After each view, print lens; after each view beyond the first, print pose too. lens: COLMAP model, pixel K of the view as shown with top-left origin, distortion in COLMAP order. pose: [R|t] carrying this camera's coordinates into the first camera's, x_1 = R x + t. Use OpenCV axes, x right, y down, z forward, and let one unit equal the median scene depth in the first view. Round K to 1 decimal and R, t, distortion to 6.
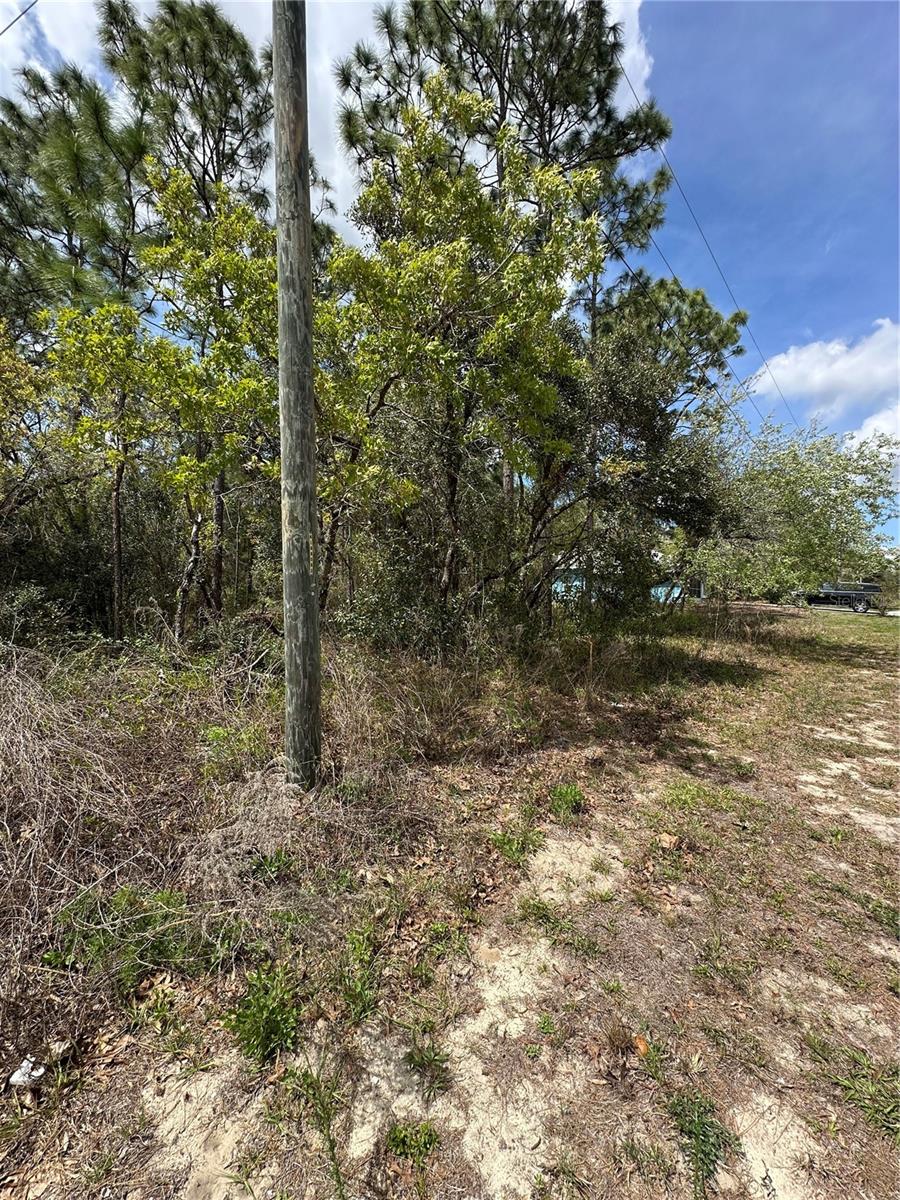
lens RADIAL K [[483.9, 0, 452.5], [0, 483.9, 600.4], [0, 0, 1]] dist [0.002536, -0.000591]
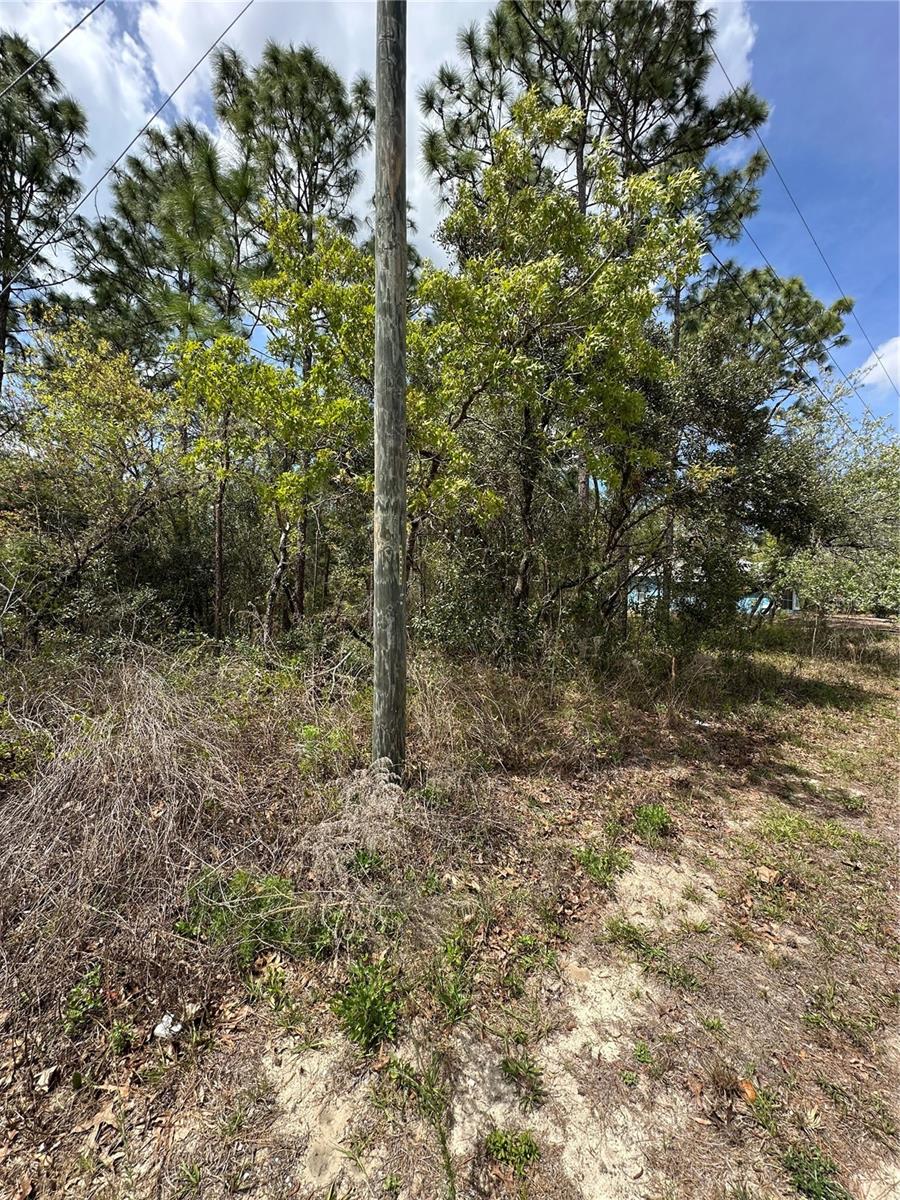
lens RADIAL K [[483.9, 0, 450.2], [0, 483.9, 599.9], [0, 0, 1]] dist [0.002536, -0.000591]
pose [[0.990118, 0.019687, -0.138848, -0.025525], [-0.021230, 0.999728, -0.009639, -0.008249], [0.138621, 0.012491, 0.990267, -0.012715]]
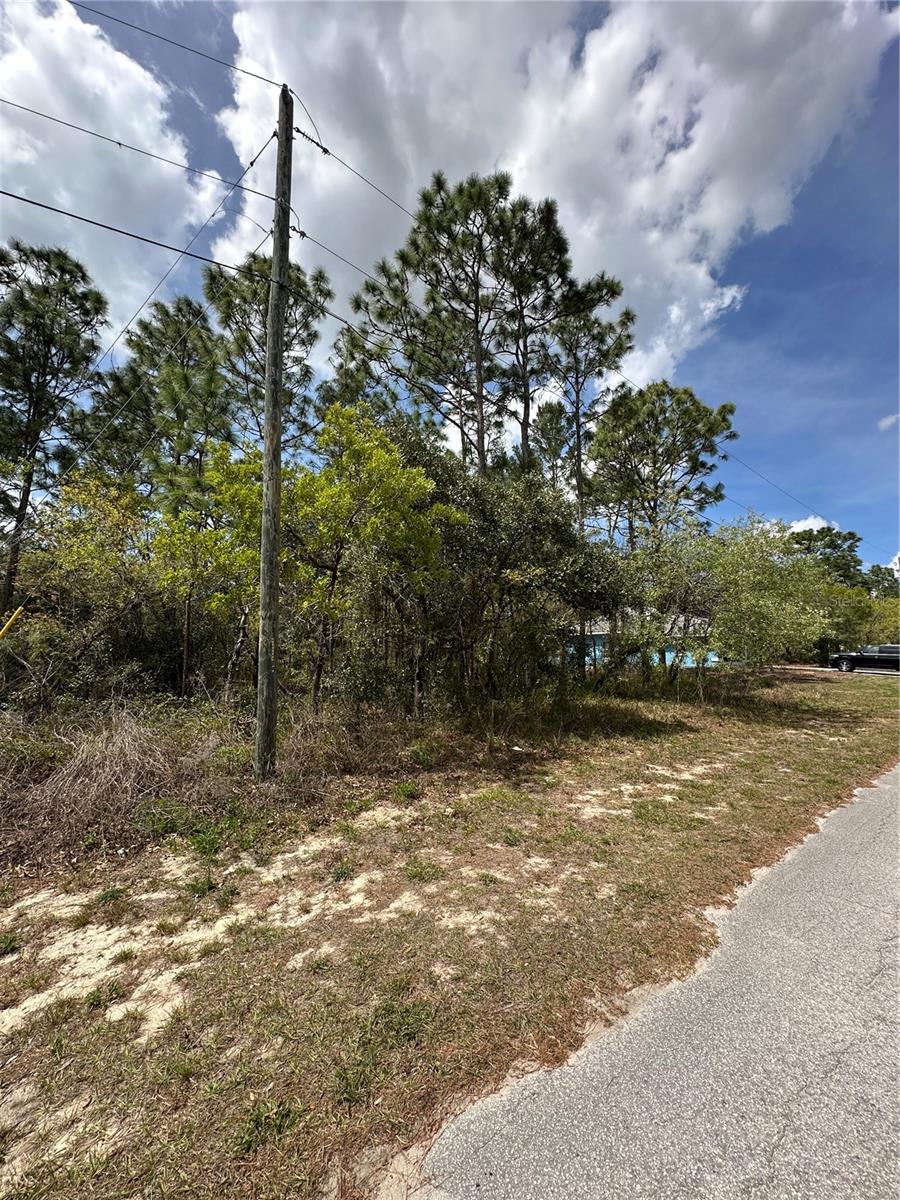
lens RADIAL K [[483.9, 0, 451.4], [0, 483.9, 602.8], [0, 0, 1]] dist [0.002536, -0.000591]
pose [[0.991124, -0.022082, -0.131093, 0.416471], [0.005422, 0.992002, -0.126105, -0.023386], [0.132829, 0.124275, 0.983317, -0.498474]]
